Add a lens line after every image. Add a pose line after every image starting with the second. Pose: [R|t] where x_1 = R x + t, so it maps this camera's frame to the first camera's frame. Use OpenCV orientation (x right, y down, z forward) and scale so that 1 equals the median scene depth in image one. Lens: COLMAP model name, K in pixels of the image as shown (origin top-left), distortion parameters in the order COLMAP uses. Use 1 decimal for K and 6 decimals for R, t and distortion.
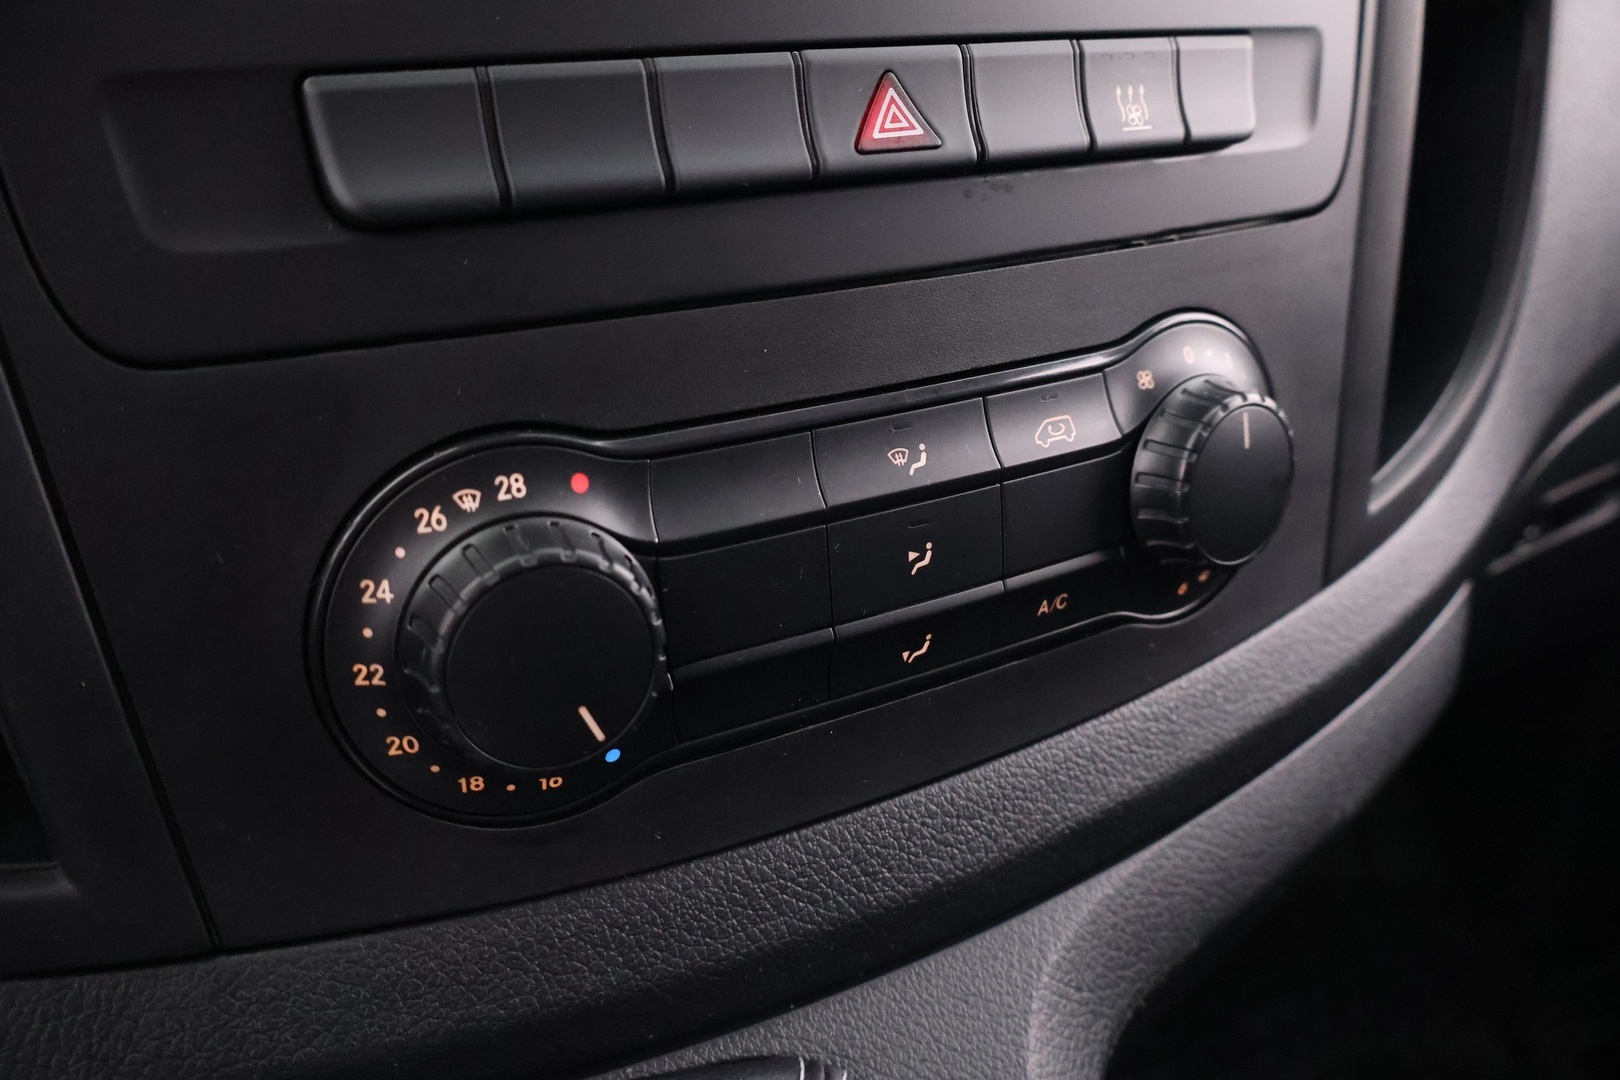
lens RADIAL K [[1355.0, 0, 803.7], [0, 1355.0, 537.6], [0, 0, 1]] dist [0.014976, -0.000151]
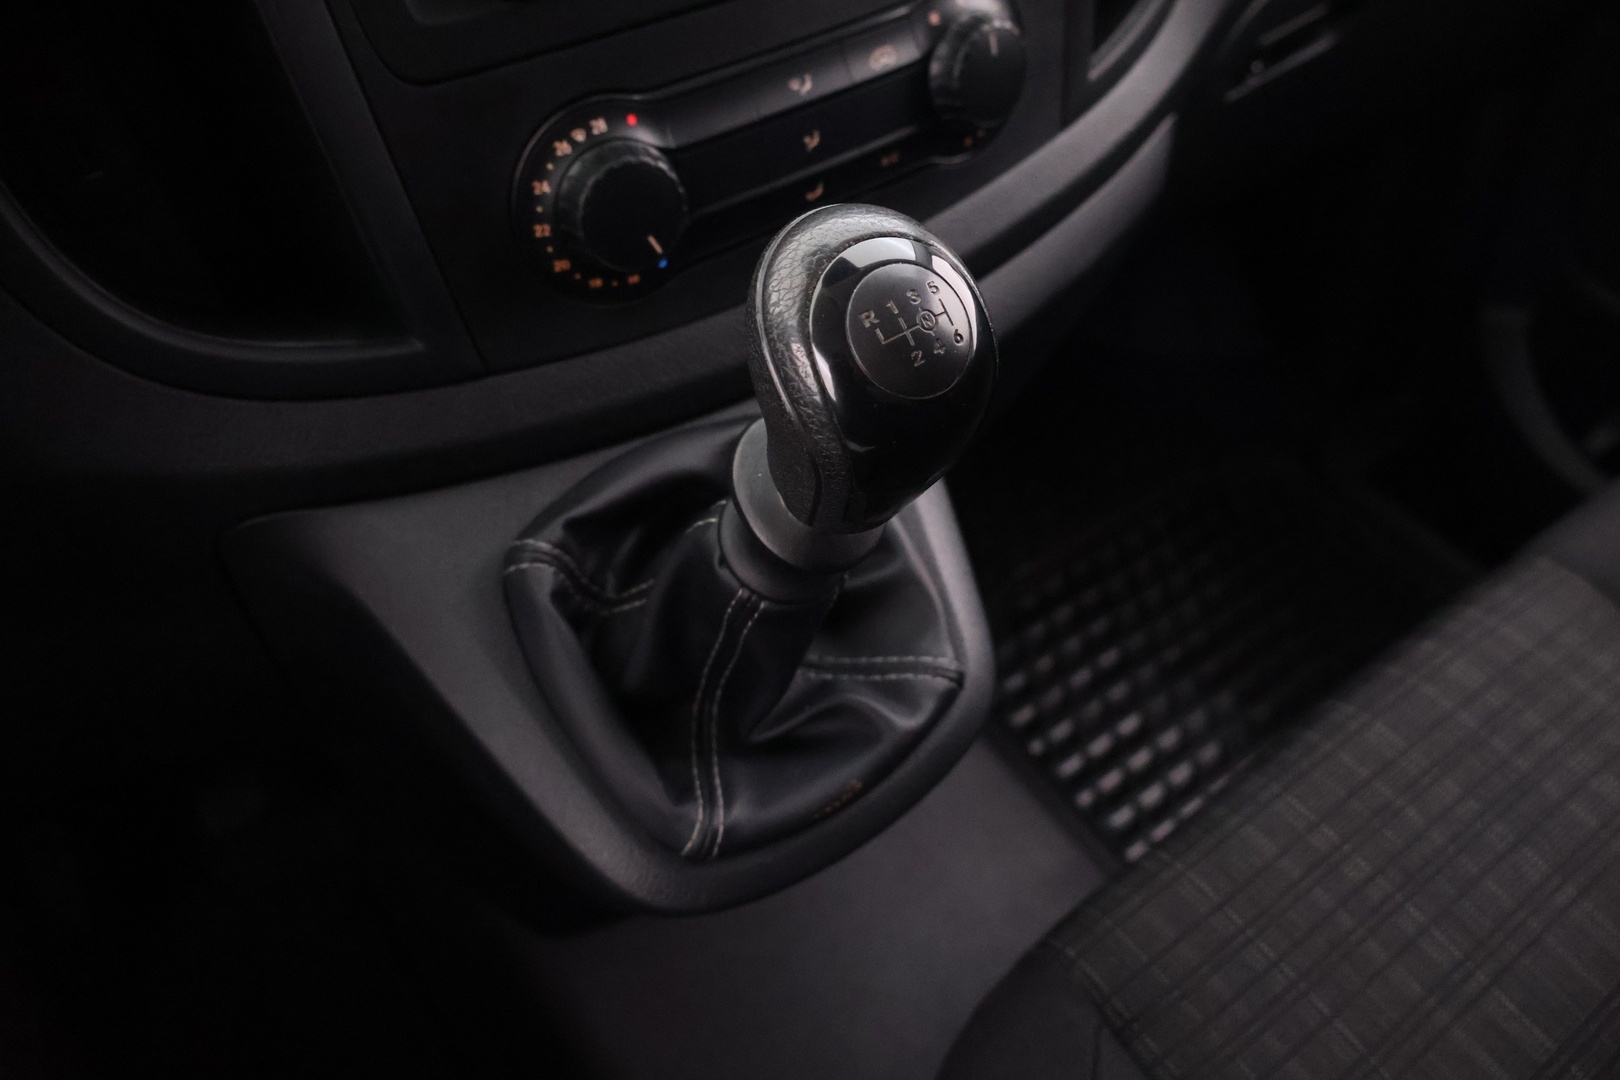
lens RADIAL K [[1355.0, 0, 797.0], [0, 1355.0, 533.1], [0, 0, 1]] dist [0.014976, -0.000151]
pose [[0.993886, -0.106597, 0.028774, -0.048728], [0.092709, 0.947227, 0.306866, -0.054004], [-0.059967, -0.302322, 0.951318, -1.028077]]
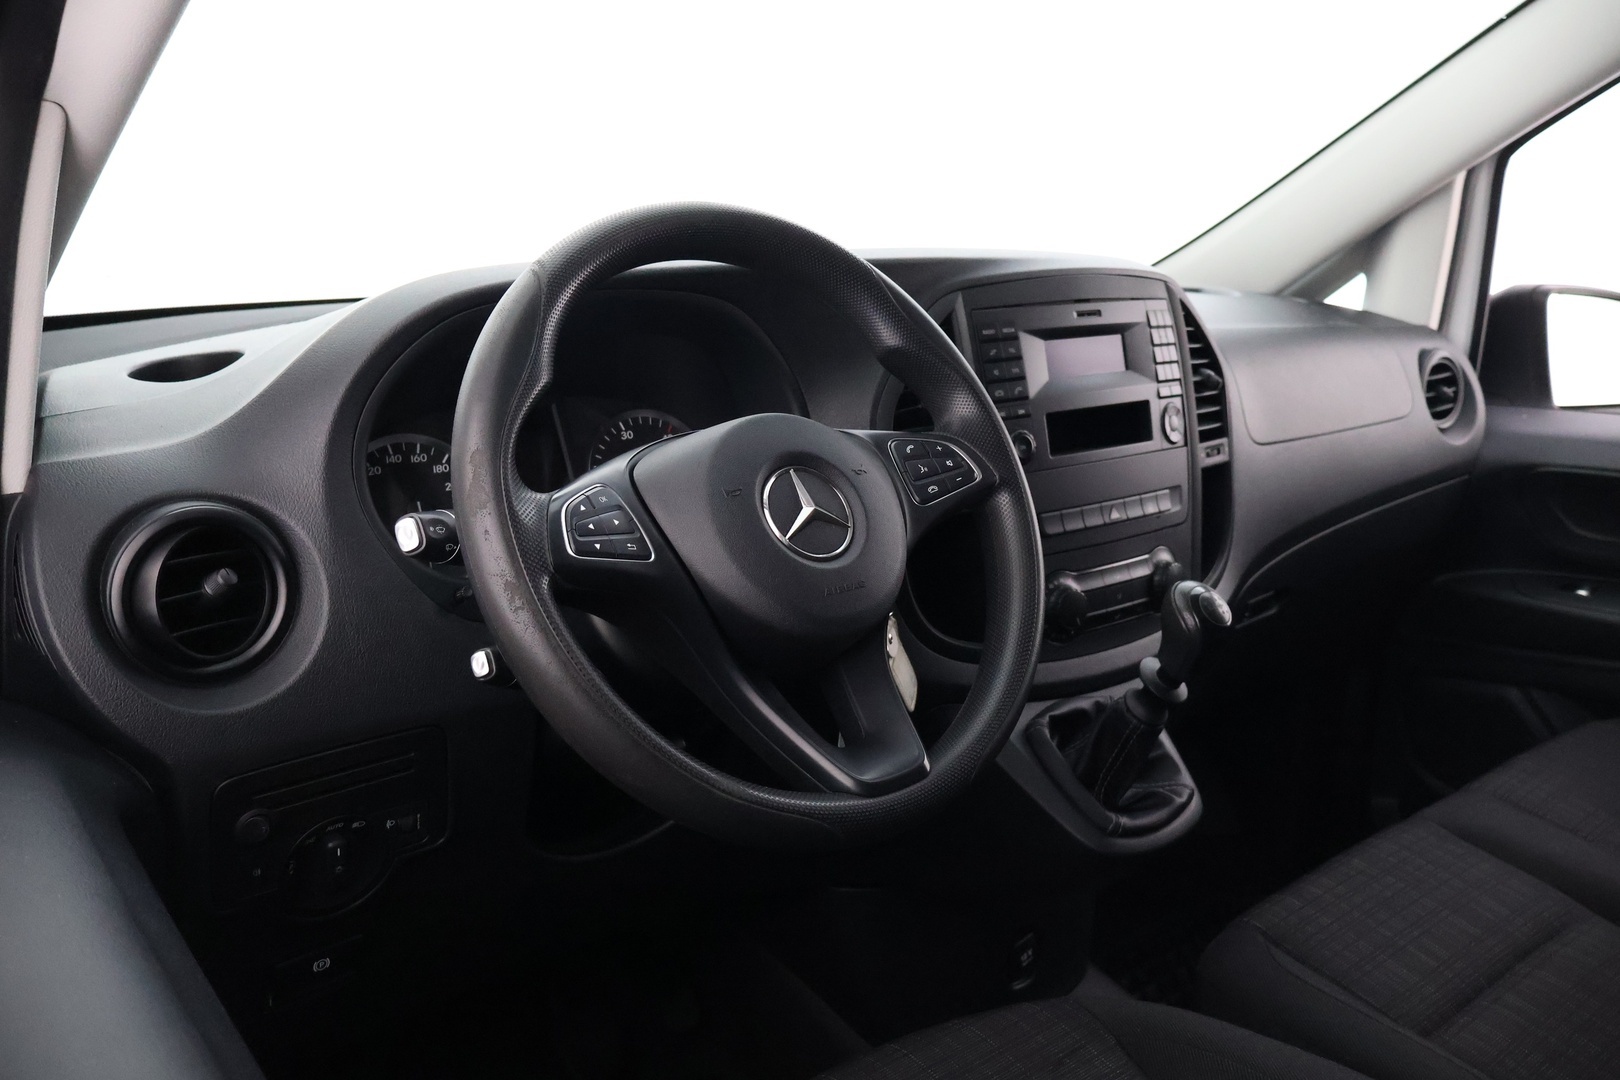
lens RADIAL K [[1355.0, 0, 813.4], [0, 1355.0, 542.4], [0, 0, 1]] dist [0.014976, -0.000151]
pose [[0.988607, -0.028292, 0.147836, -2.032886], [0.052763, 0.984993, -0.164332, 0.669711], [-0.140968, 0.170260, 0.975264, -4.333055]]
